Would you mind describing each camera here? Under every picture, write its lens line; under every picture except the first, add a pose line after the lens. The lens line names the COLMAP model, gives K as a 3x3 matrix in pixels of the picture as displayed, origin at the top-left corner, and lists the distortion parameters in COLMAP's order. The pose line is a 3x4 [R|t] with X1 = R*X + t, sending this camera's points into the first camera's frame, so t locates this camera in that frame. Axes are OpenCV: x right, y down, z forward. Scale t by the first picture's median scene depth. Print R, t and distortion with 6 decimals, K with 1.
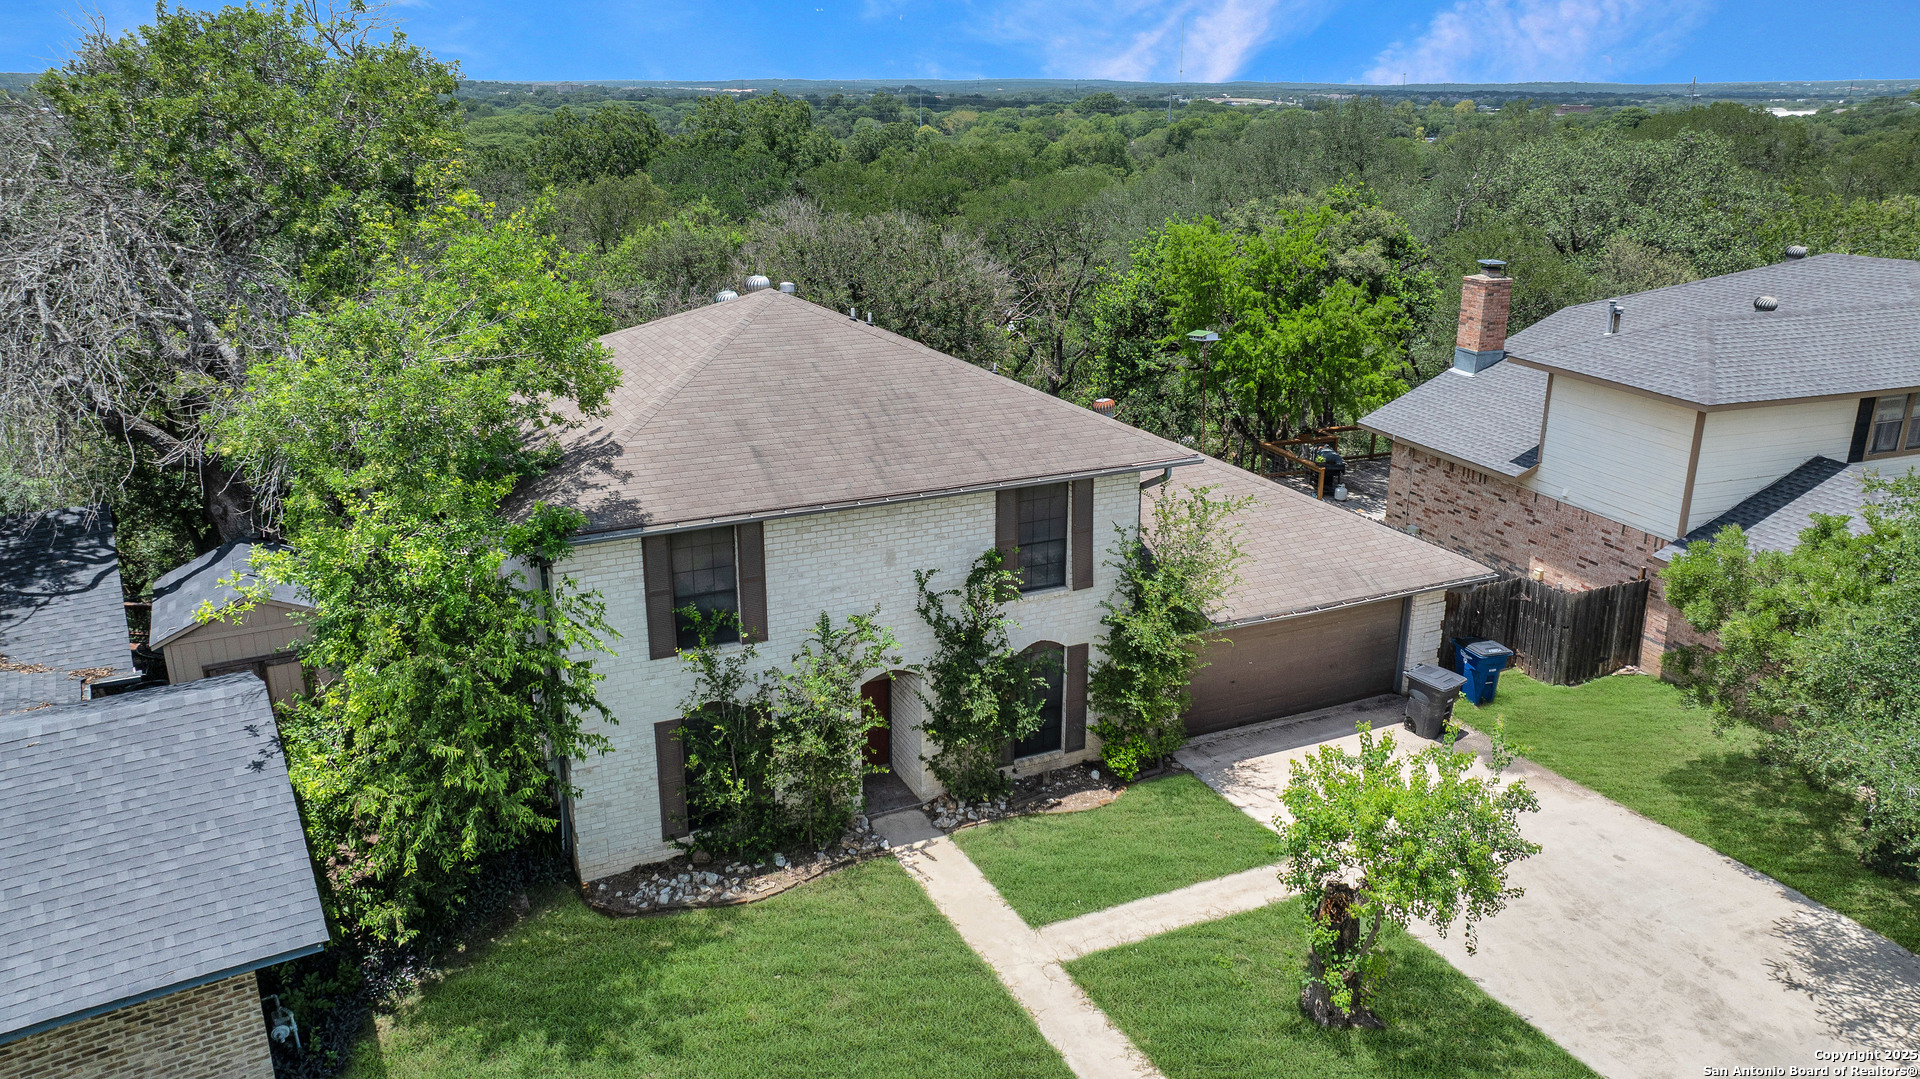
lens RADIAL K [[1375.2, 0, 960.0], [0, 1375.2, 539.5], [0, 0, 1]] dist [0.000721, -0.001984]
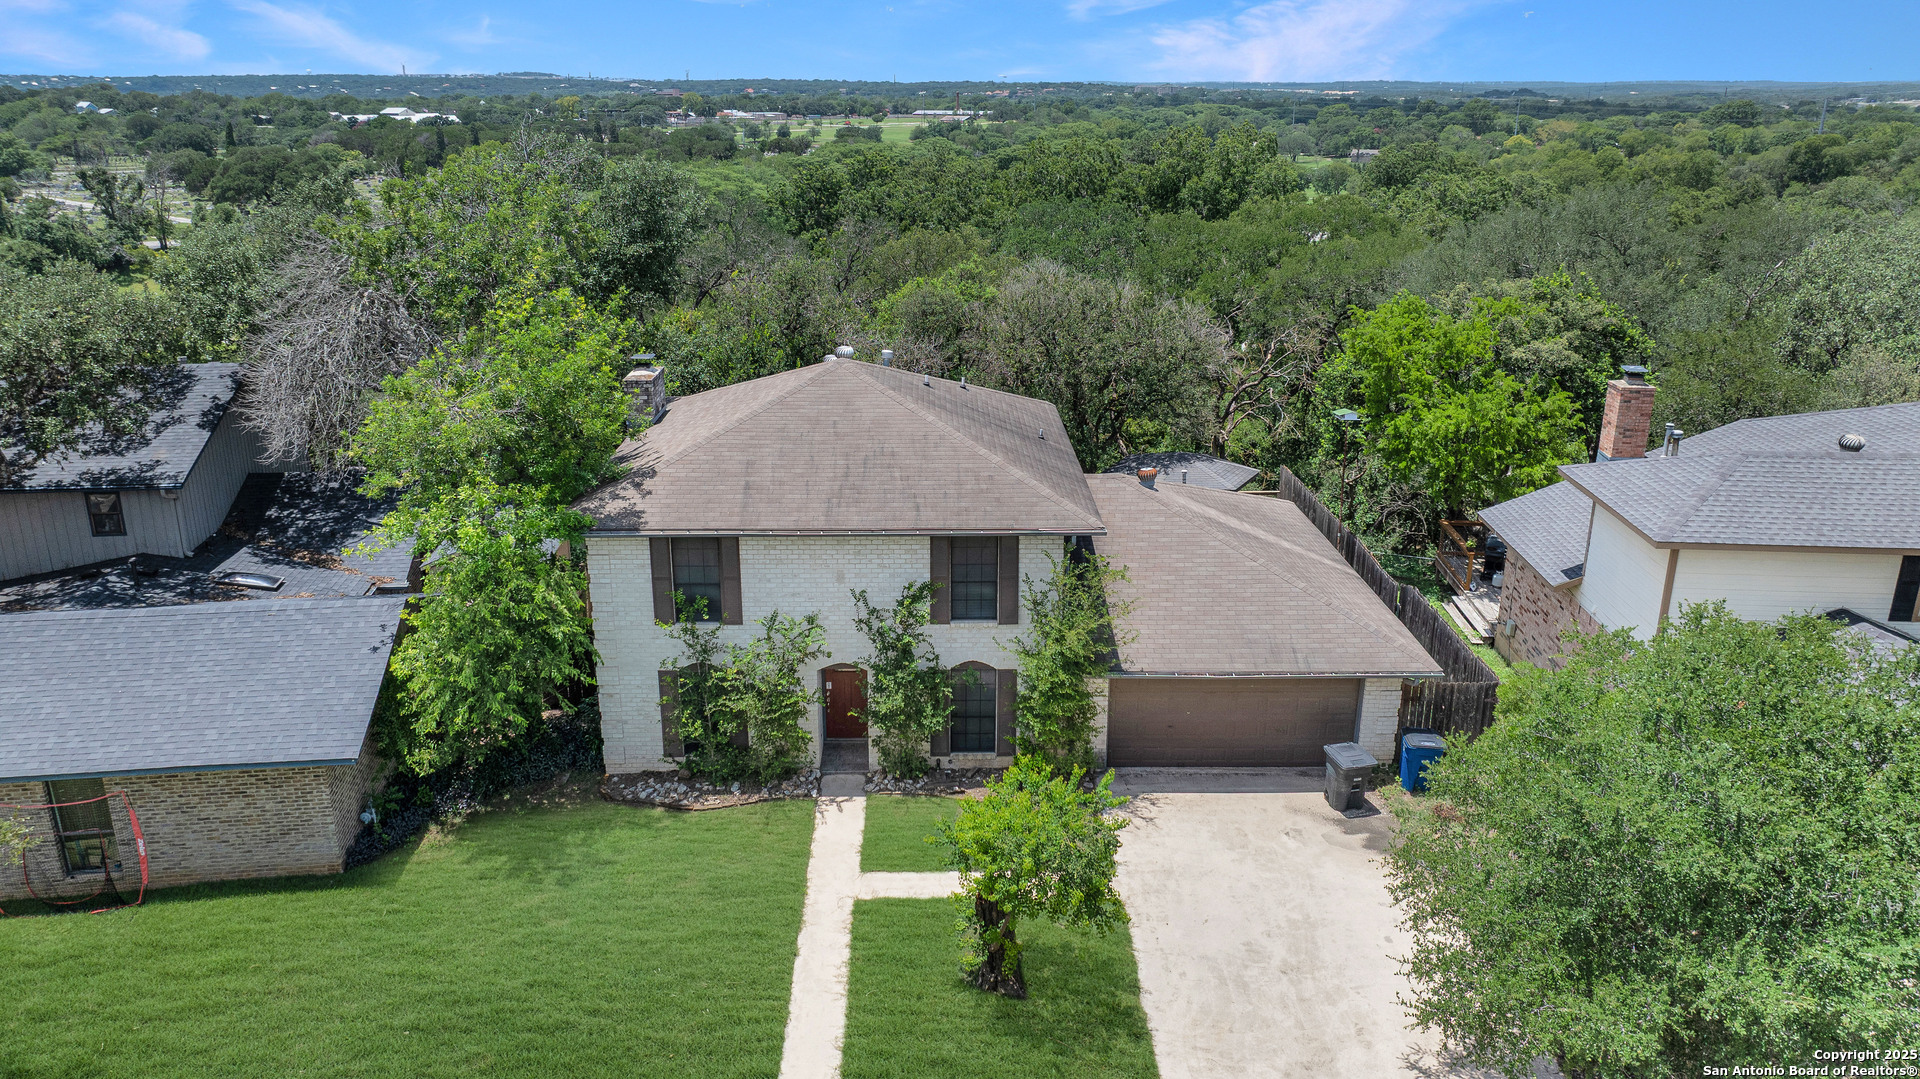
lens RADIAL K [[1390.4, 0, 960.0], [0, 1390.4, 539.5], [0, 0, 1]] dist [0.004304, 0.006078]
pose [[0.910980, 0.127536, -0.392237, 0.568762], [-0.127773, 0.991472, 0.025623, -0.070562], [0.392161, 0.026775, 0.919507, -0.174062]]
